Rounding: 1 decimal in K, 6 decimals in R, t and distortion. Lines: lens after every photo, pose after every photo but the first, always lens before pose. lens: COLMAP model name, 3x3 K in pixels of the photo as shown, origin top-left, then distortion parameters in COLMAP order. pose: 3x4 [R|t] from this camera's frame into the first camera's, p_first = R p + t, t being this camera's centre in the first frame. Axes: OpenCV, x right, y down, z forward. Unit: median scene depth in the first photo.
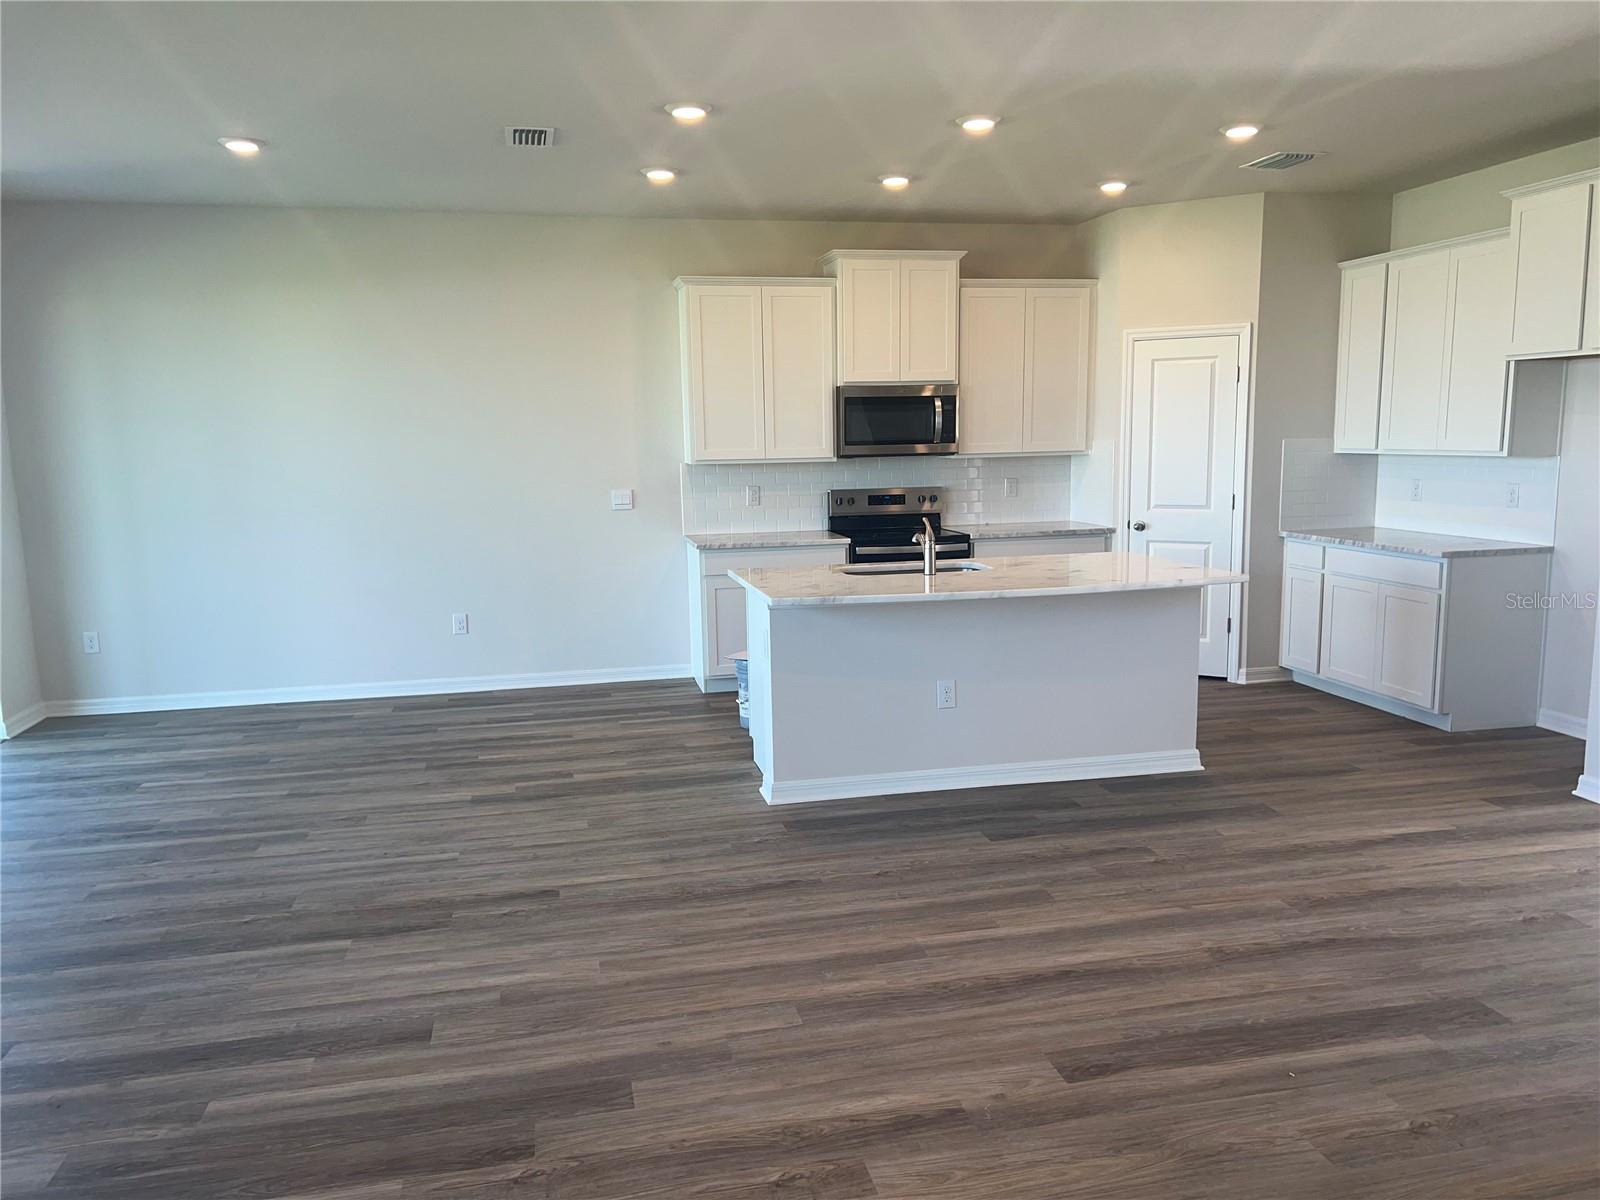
lens RADIAL K [[1203.0, 0, 800.0], [0, 1203.0, 600.0], [0, 0, 1]] dist [0.116137, -0.177852]
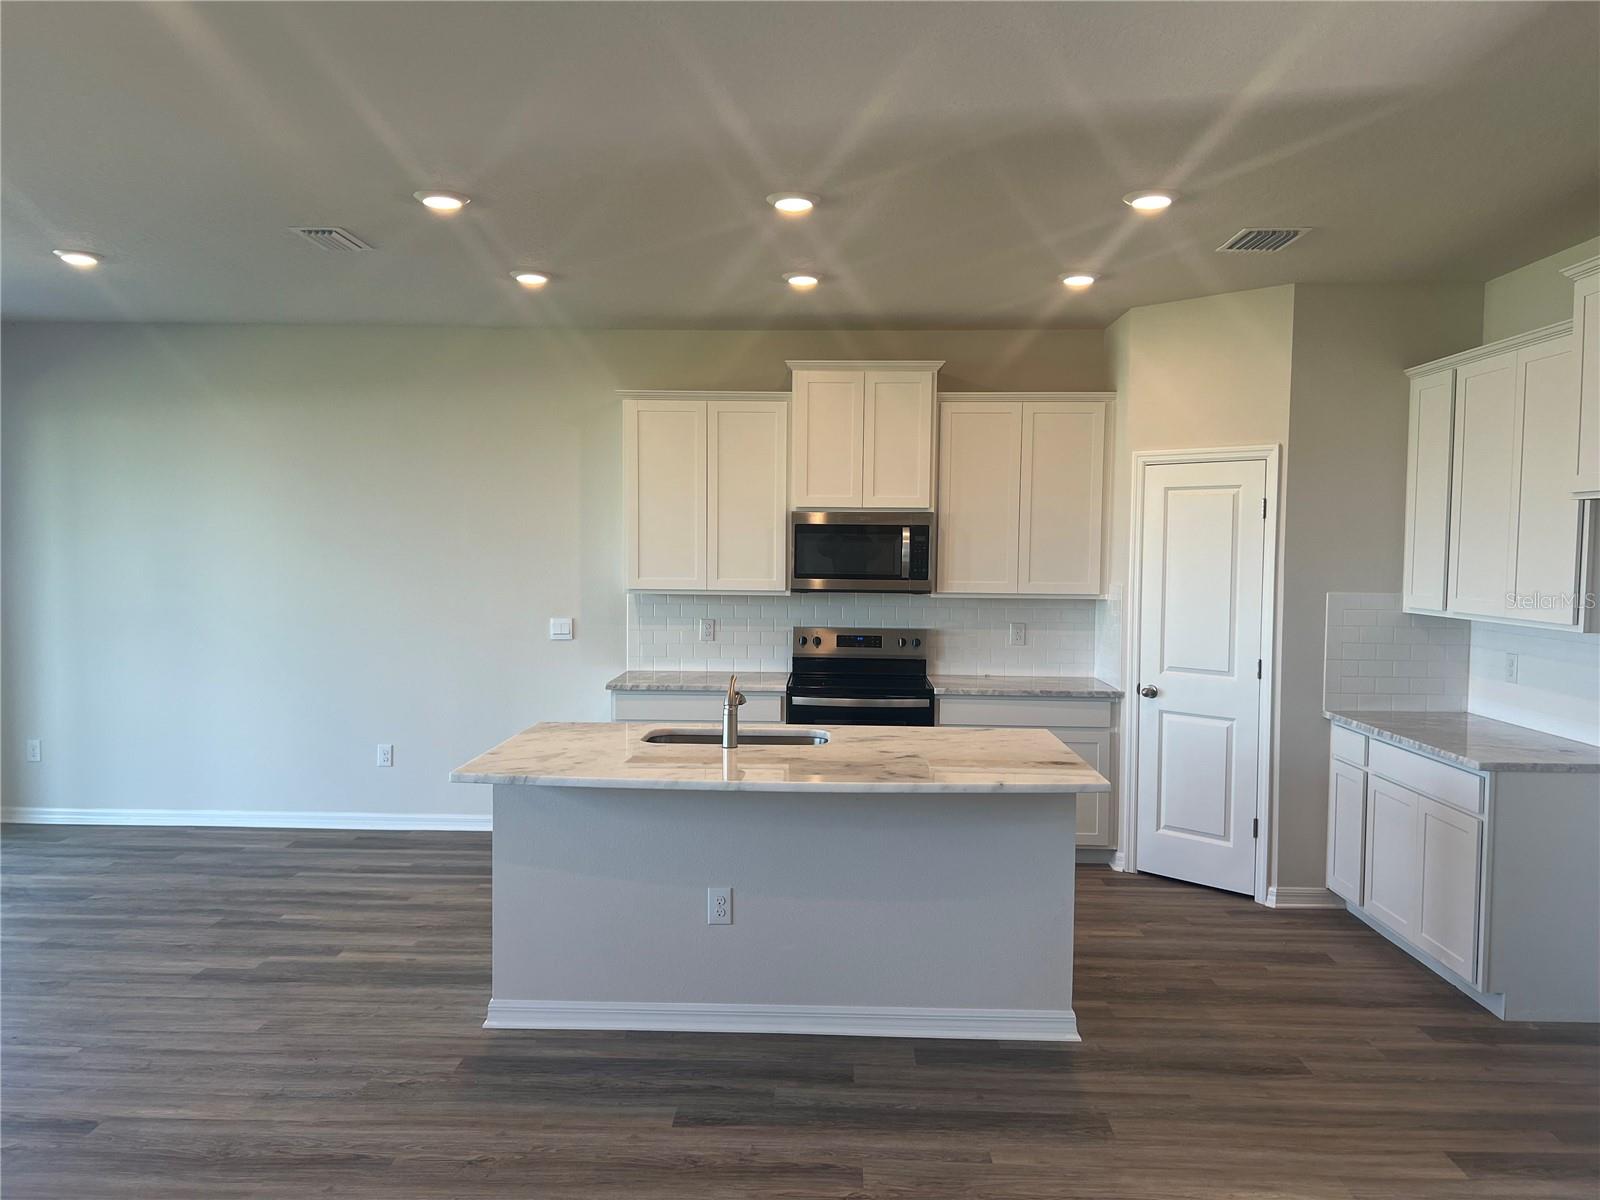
lens RADIAL K [[1184.1, 0, 800.0], [0, 1184.1, 600.0], [0, 0, 1]] dist [0.093492, -0.111458]
pose [[0.967053, 0.038059, -0.251714, 0.268299], [-0.061701, 0.994321, -0.086709, -0.040636], [0.246985, 0.099384, 0.963909, 0.186009]]
